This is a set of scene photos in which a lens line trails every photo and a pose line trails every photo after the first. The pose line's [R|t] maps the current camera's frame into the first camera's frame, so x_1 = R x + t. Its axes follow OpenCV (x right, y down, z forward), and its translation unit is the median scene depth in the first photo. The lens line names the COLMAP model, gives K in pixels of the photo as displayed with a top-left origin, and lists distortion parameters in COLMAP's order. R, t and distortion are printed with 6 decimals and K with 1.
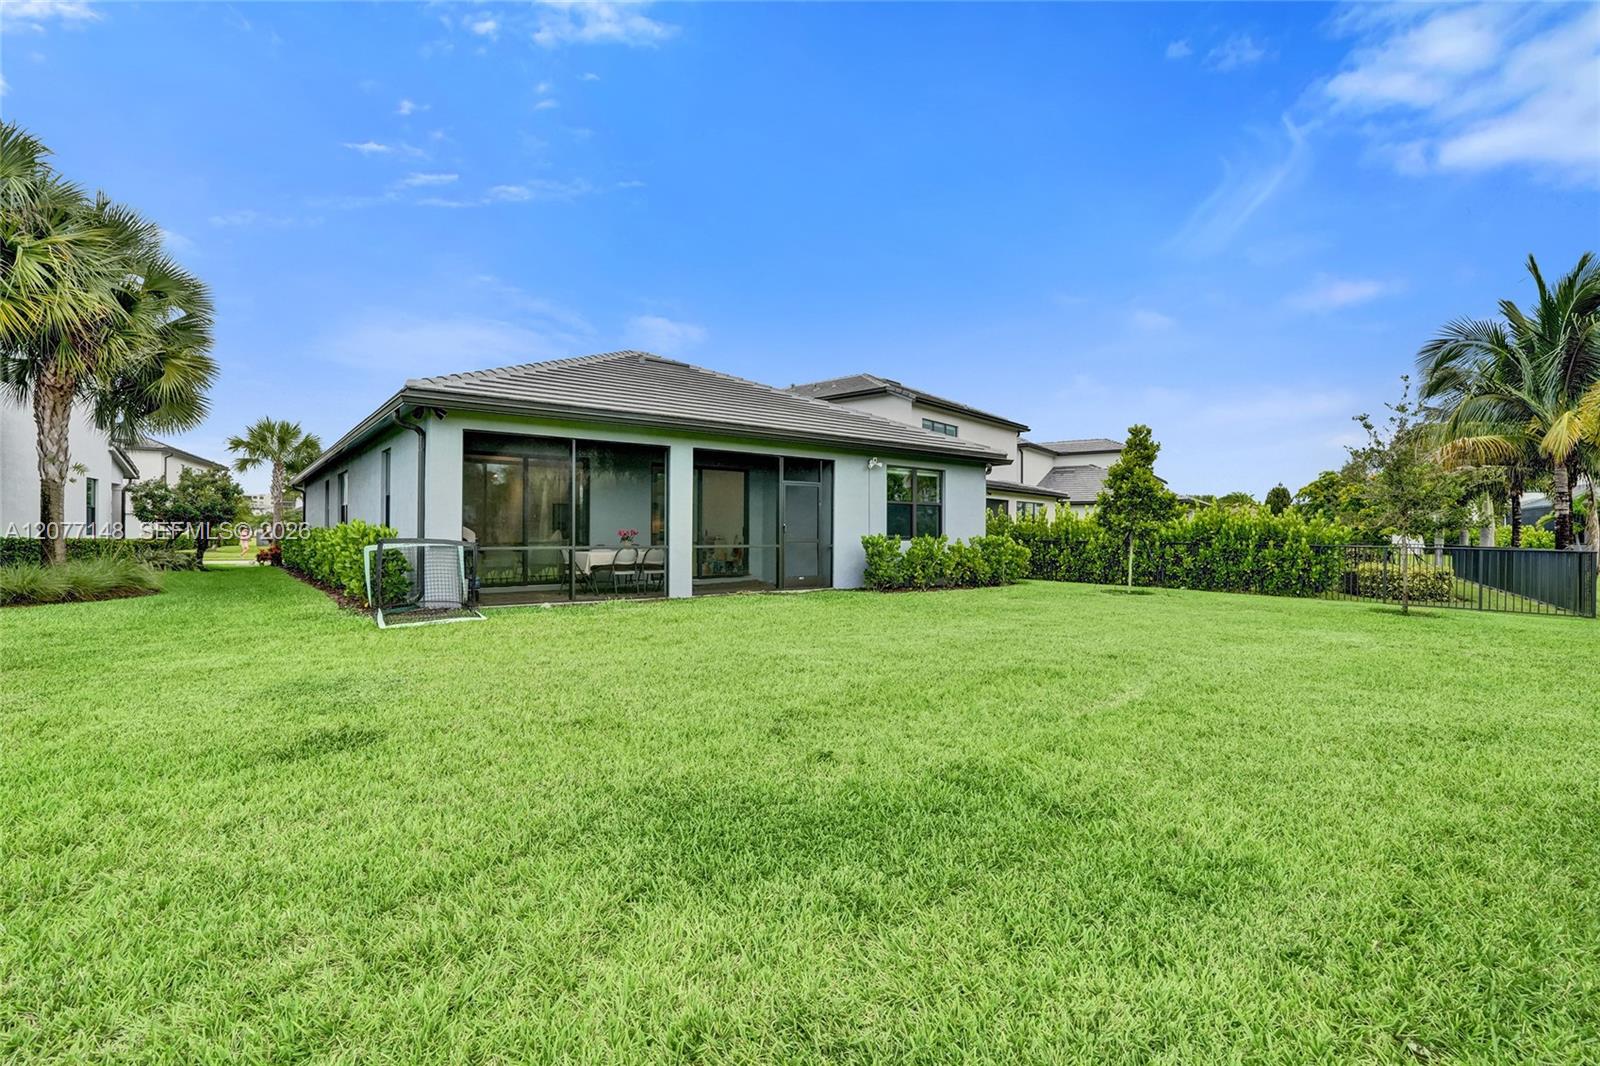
lens RADIAL K [[706.4, 0, 808.0], [0, 706.4, 539.7], [0, 0, 1]] dist [-0.024742, 0.000471]
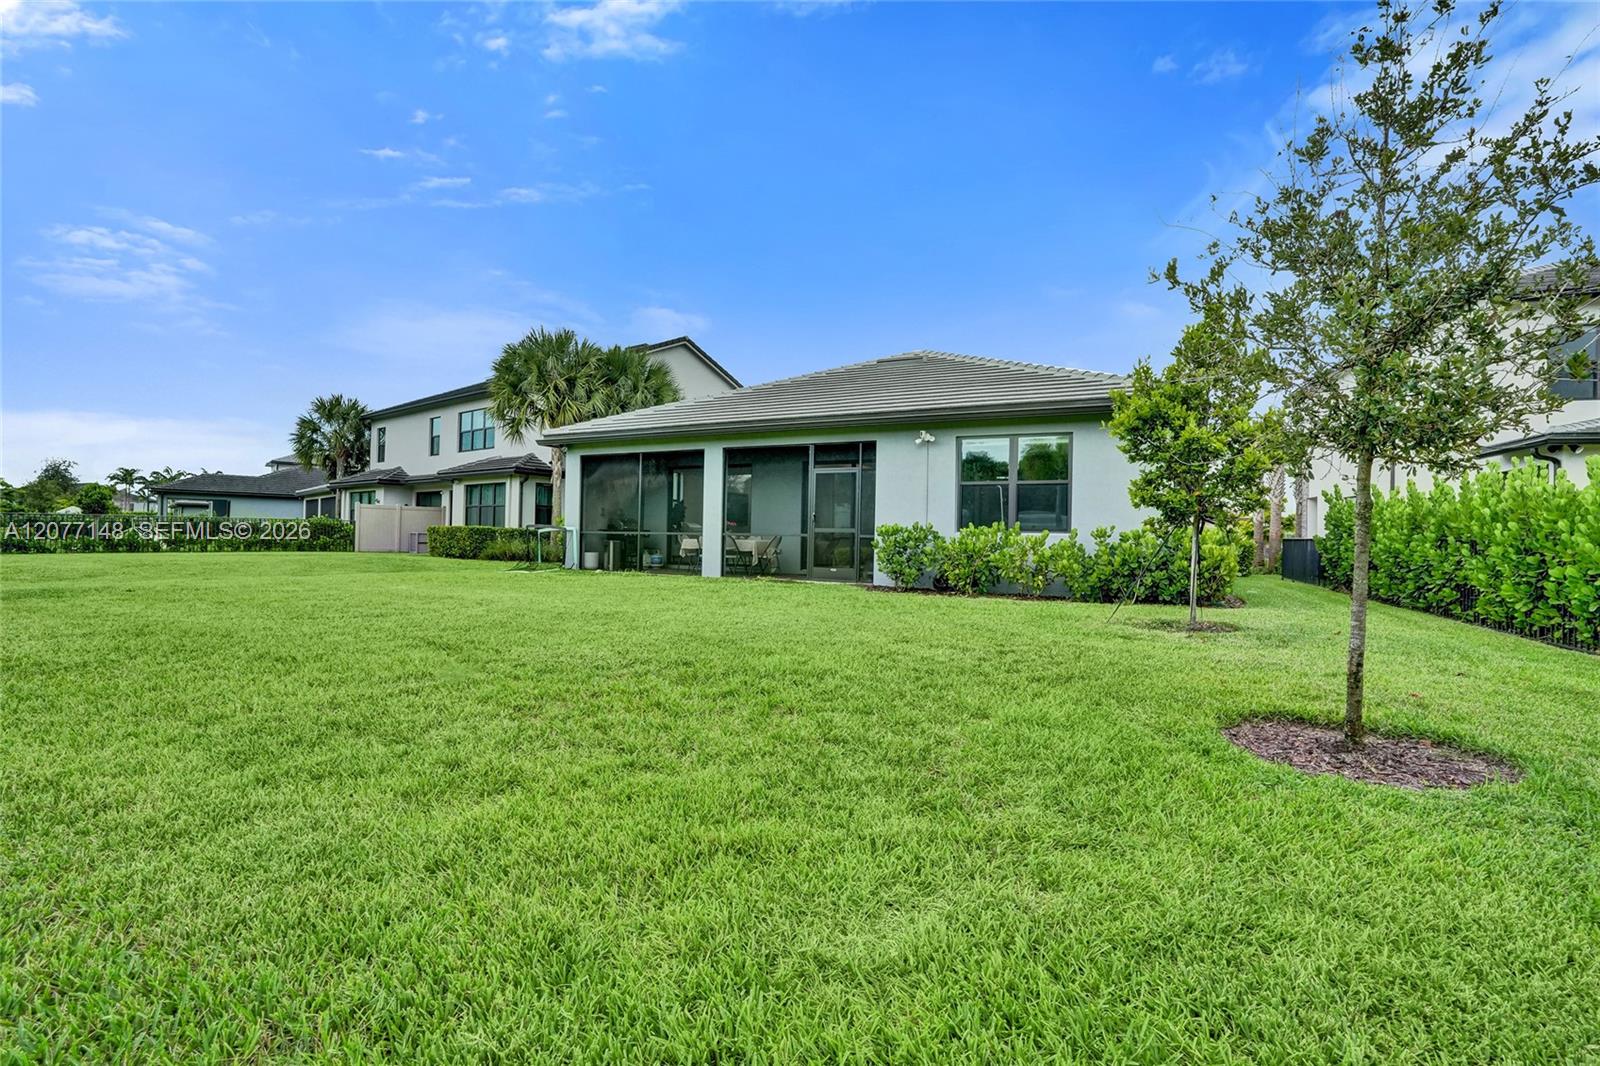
lens RADIAL K [[706.4, 0, 808.0], [0, 706.4, 539.7], [0, 0, 1]] dist [-0.024742, 0.000471]
pose [[0.452447, 0.005367, -0.891775, 0.830110], [-0.018731, 0.999818, -0.003486, 0.017493], [0.891595, 0.018282, 0.452465, 0.554431]]
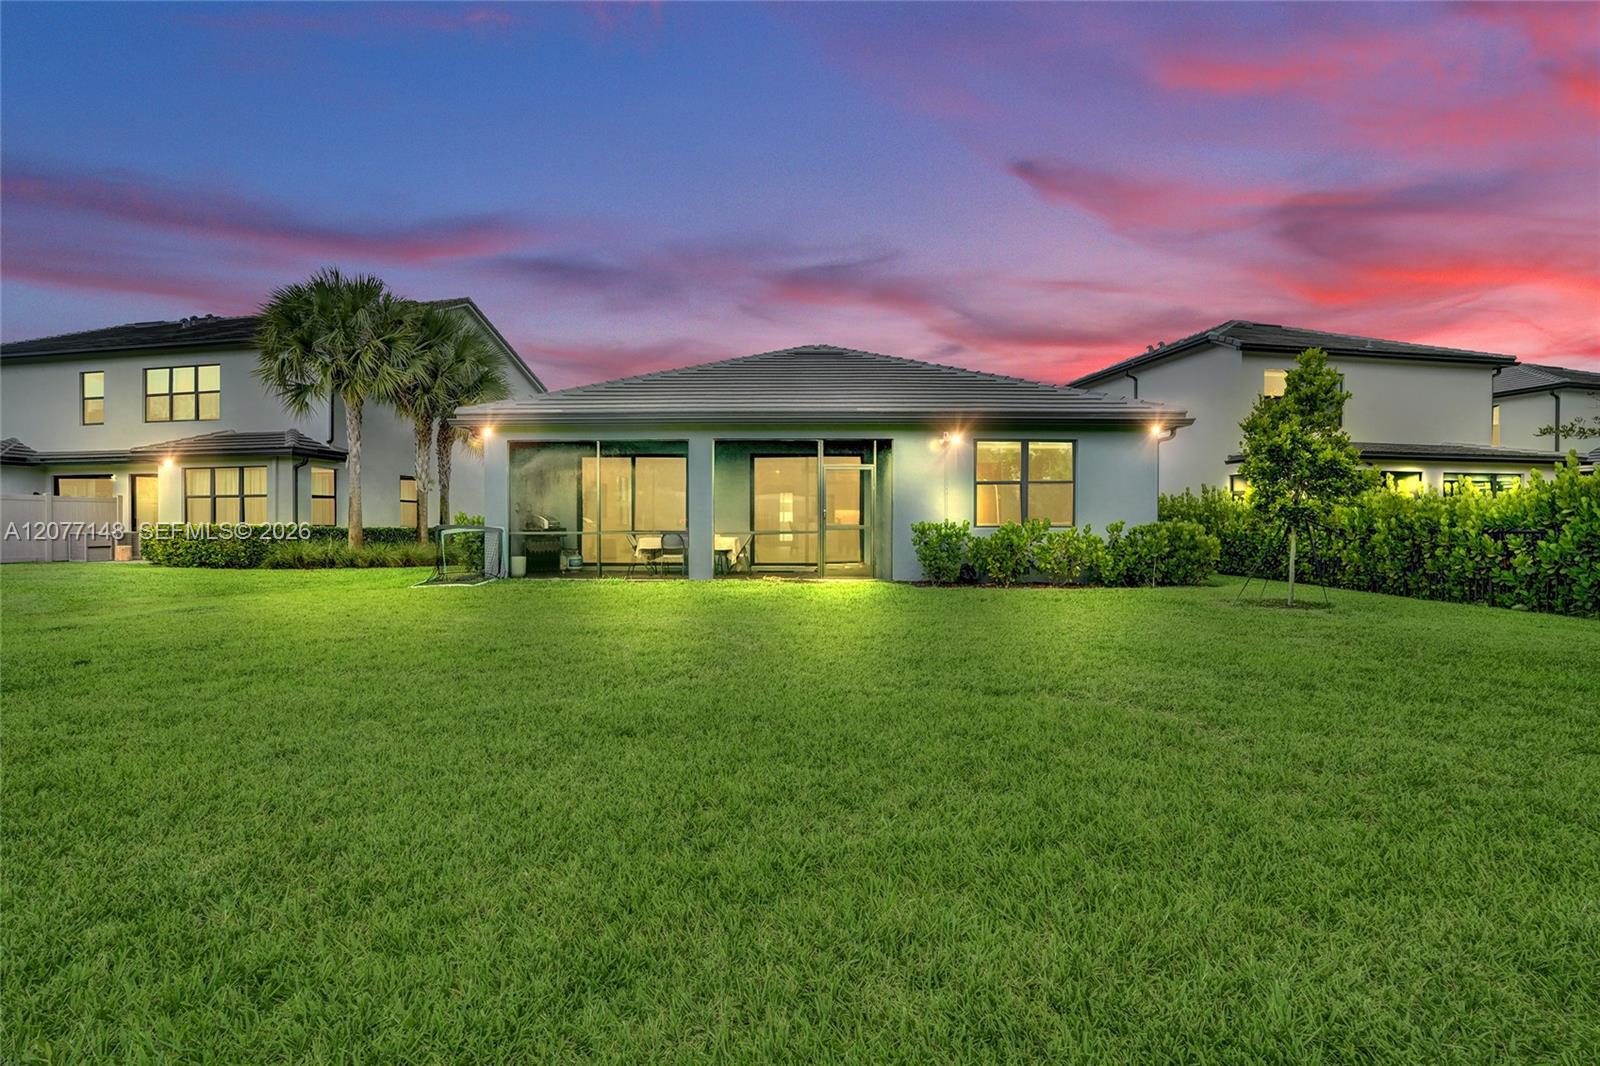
lens RADIAL K [[706.4, 0, 808.0], [0, 706.4, 539.7], [0, 0, 1]] dist [-0.024742, 0.000471]
pose [[0.790684, 0.007190, -0.612183, 0.532850], [-0.000619, 0.999940, 0.010944, 0.007500], [0.612225, -0.008274, 0.790641, 0.234934]]
